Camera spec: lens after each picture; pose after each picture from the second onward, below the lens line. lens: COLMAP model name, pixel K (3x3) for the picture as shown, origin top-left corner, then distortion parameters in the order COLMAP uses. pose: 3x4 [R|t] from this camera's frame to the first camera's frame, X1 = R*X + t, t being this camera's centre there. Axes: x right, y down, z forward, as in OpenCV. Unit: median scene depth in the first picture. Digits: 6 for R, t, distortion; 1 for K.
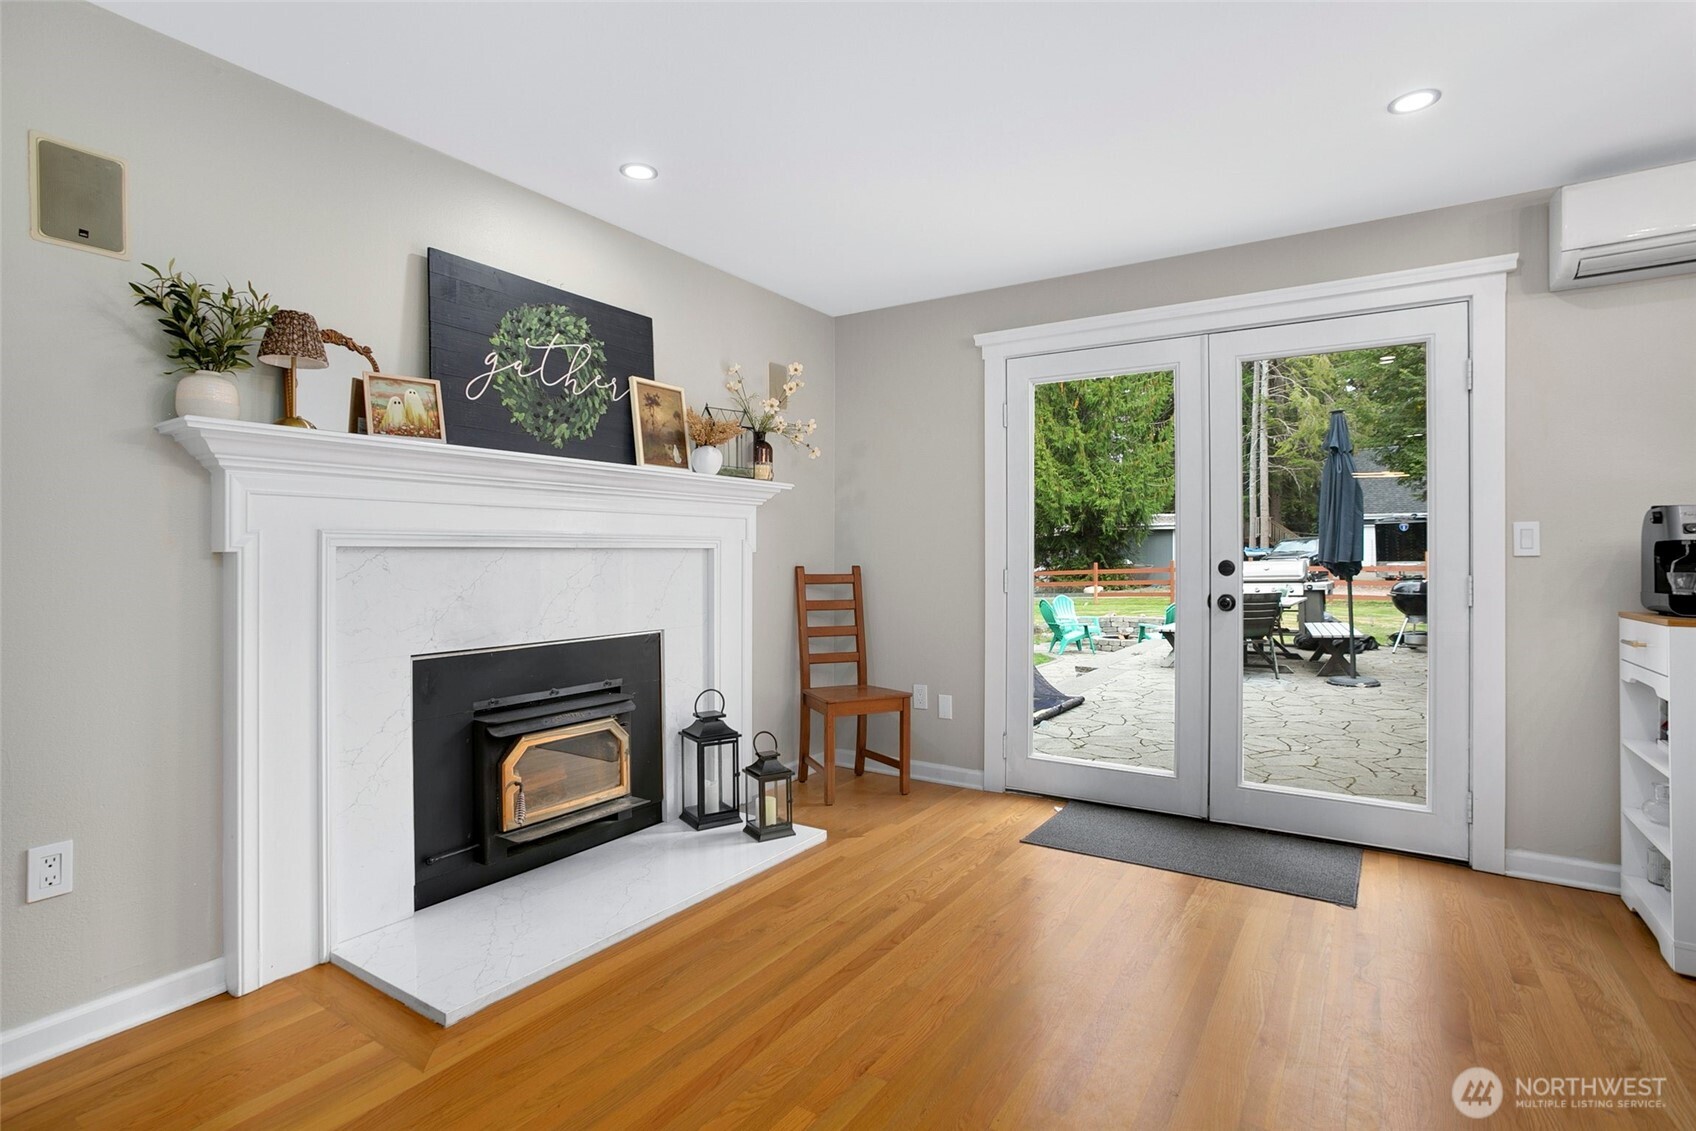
lens RADIAL K [[849.8, 0, 826.1], [0, 849.8, 556.1], [0, 0, 1]] dist [-0.057393, 0.024835]
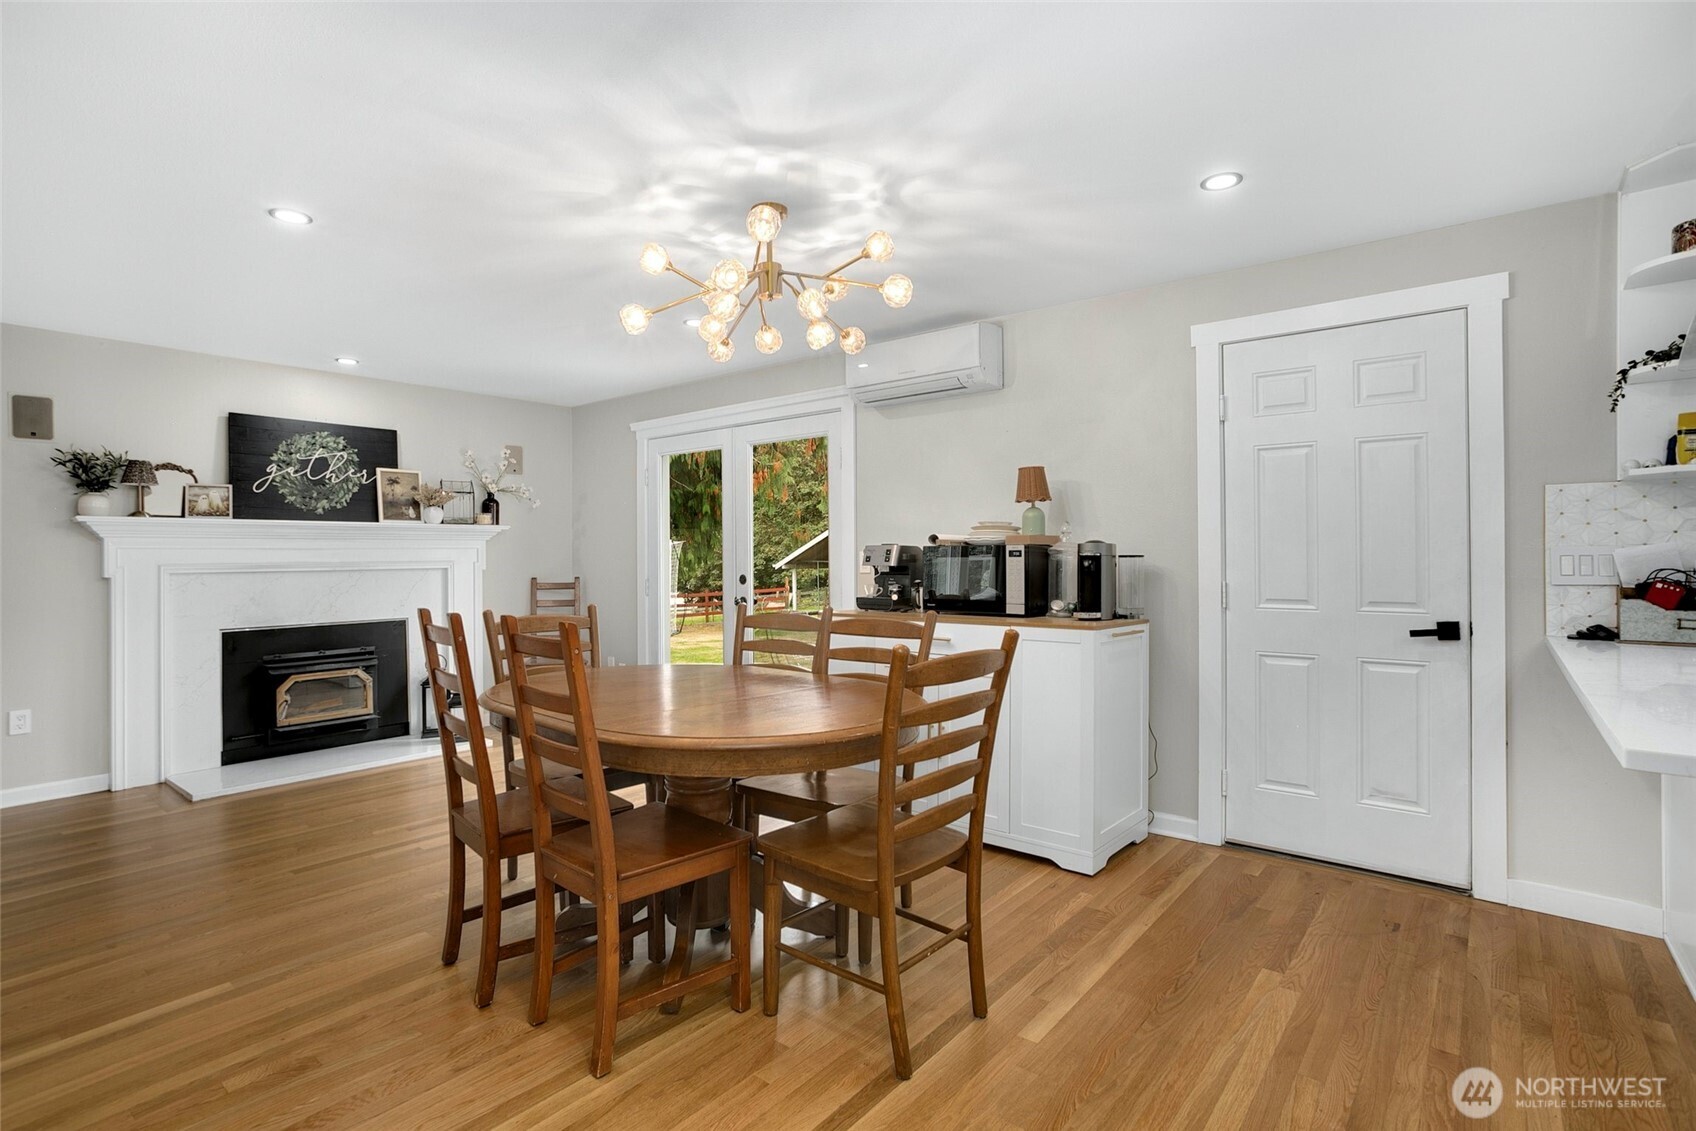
lens RADIAL K [[849.8, 0, 845.3], [0, 849.8, 557.5], [0, 0, 1]] dist [-0.057393, 0.024835]
pose [[0.994744, -0.007828, -0.102095, 1.007134], [0.007925, 0.999968, 0.000541, -0.031538], [0.102087, -0.001347, 0.994775, -0.657366]]
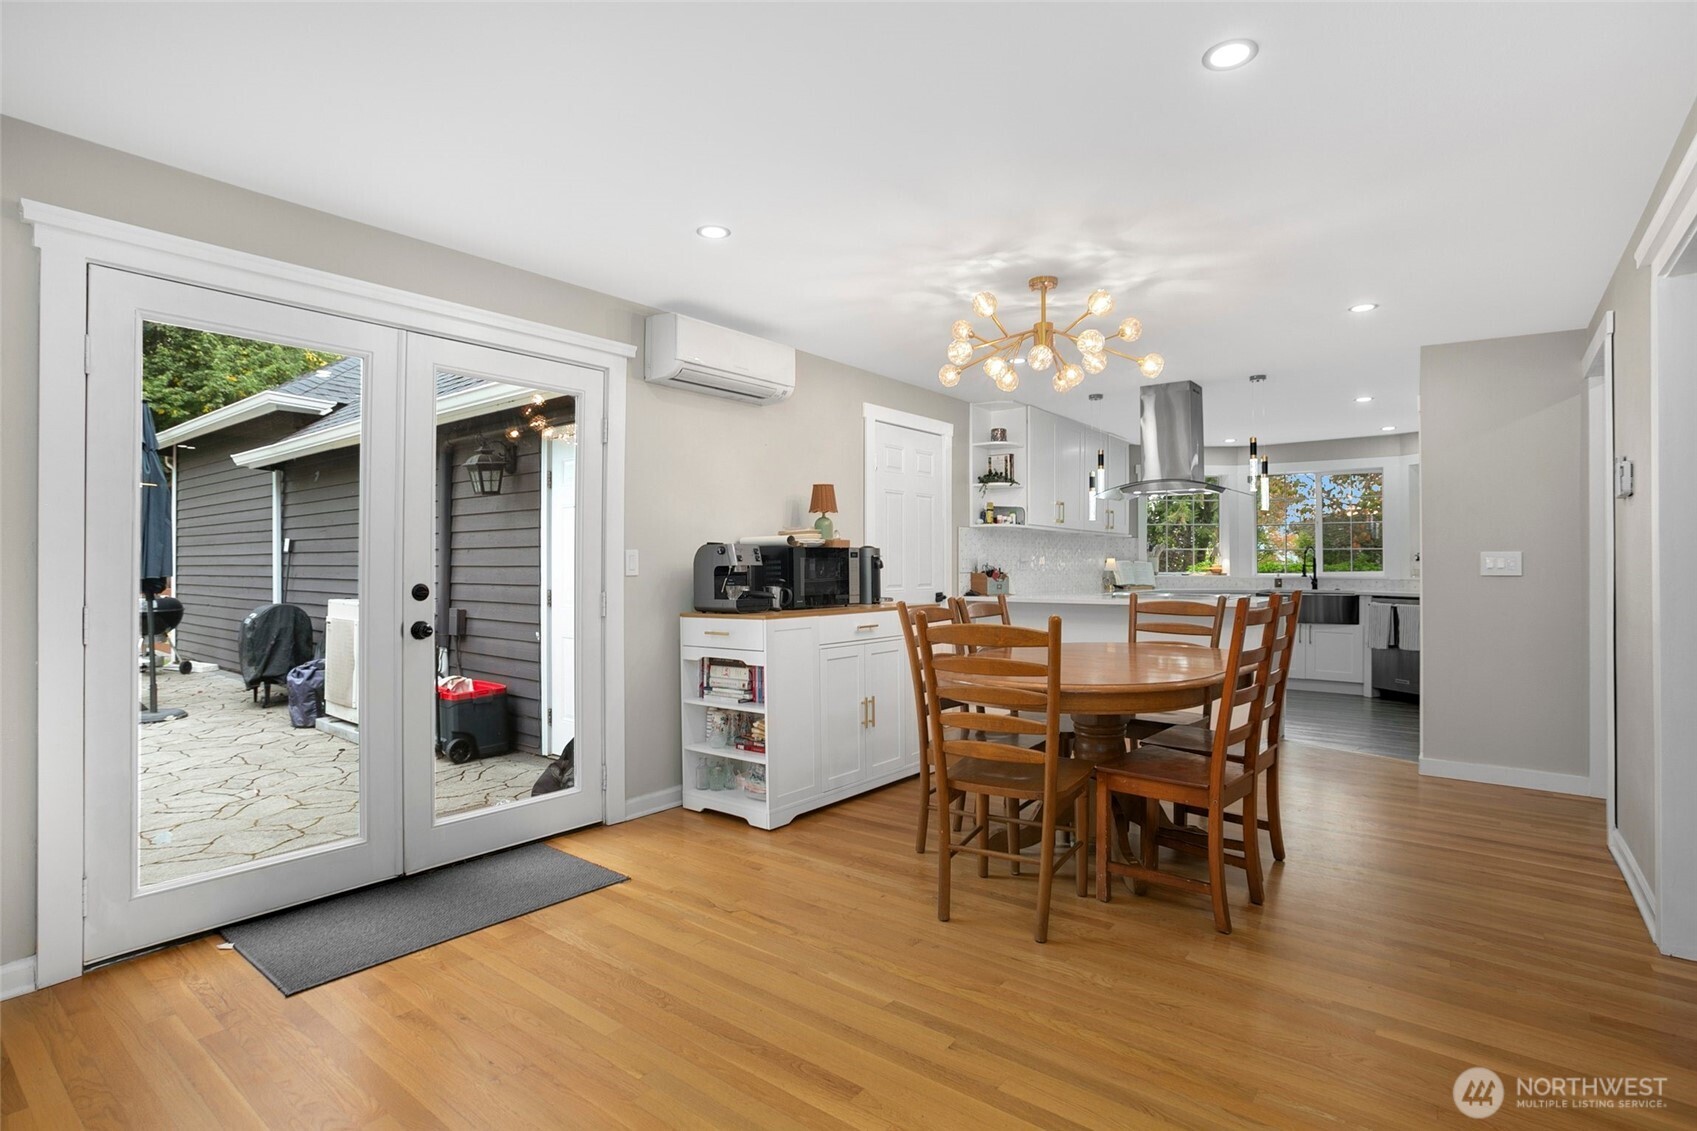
lens RADIAL K [[850.3, 0, 869.7], [0, 850.3, 557.7], [0, 0, 1]] dist [-0.057393, 0.024835]
pose [[0.042420, 0.003879, 0.999092, -0.506264], [0.002258, 0.999990, -0.003978, -0.022773], [-0.999097, 0.002425, 0.042411, 0.577146]]
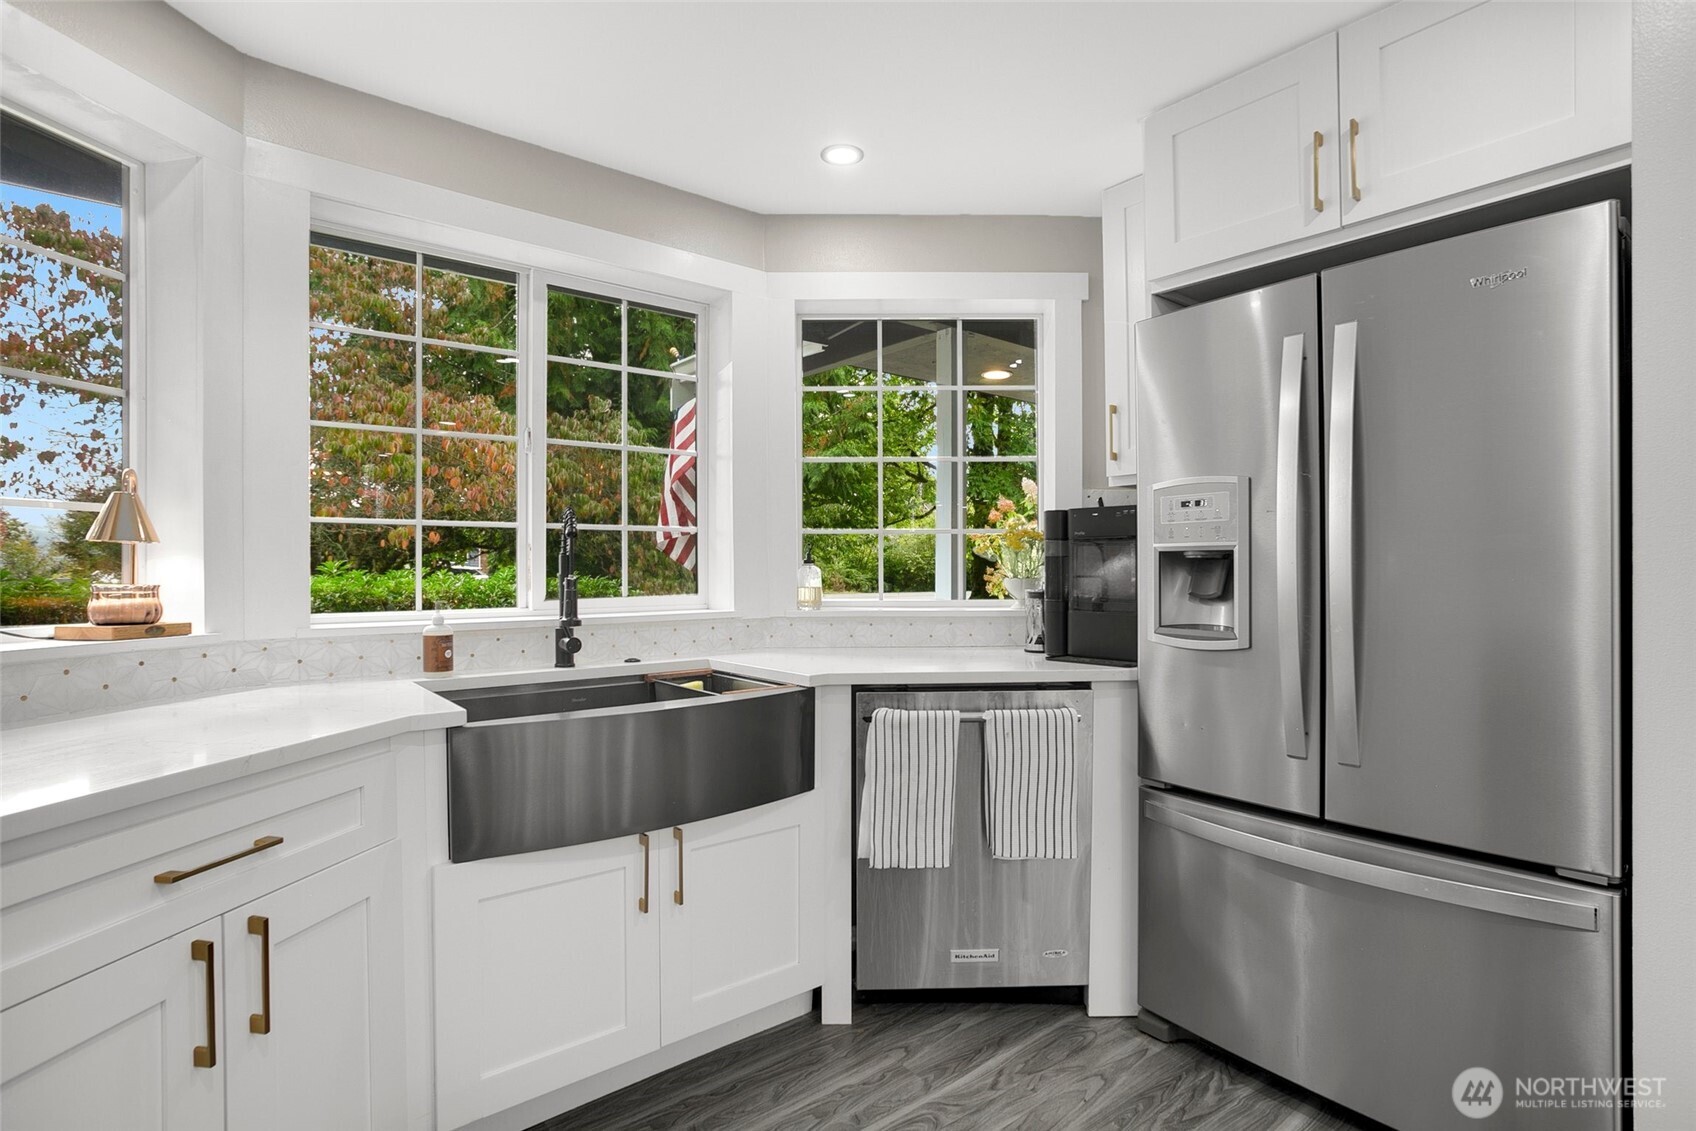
lens RADIAL K [[849.8, 0, 865.0], [0, 849.8, 563.4], [0, 0, 1]] dist [-0.057393, 0.024835]
pose [[-0.963858, -0.008022, 0.266297, 2.025155], [-0.006742, 0.999961, 0.005718, -0.028792], [-0.266332, 0.003716, -0.963874, -0.145300]]
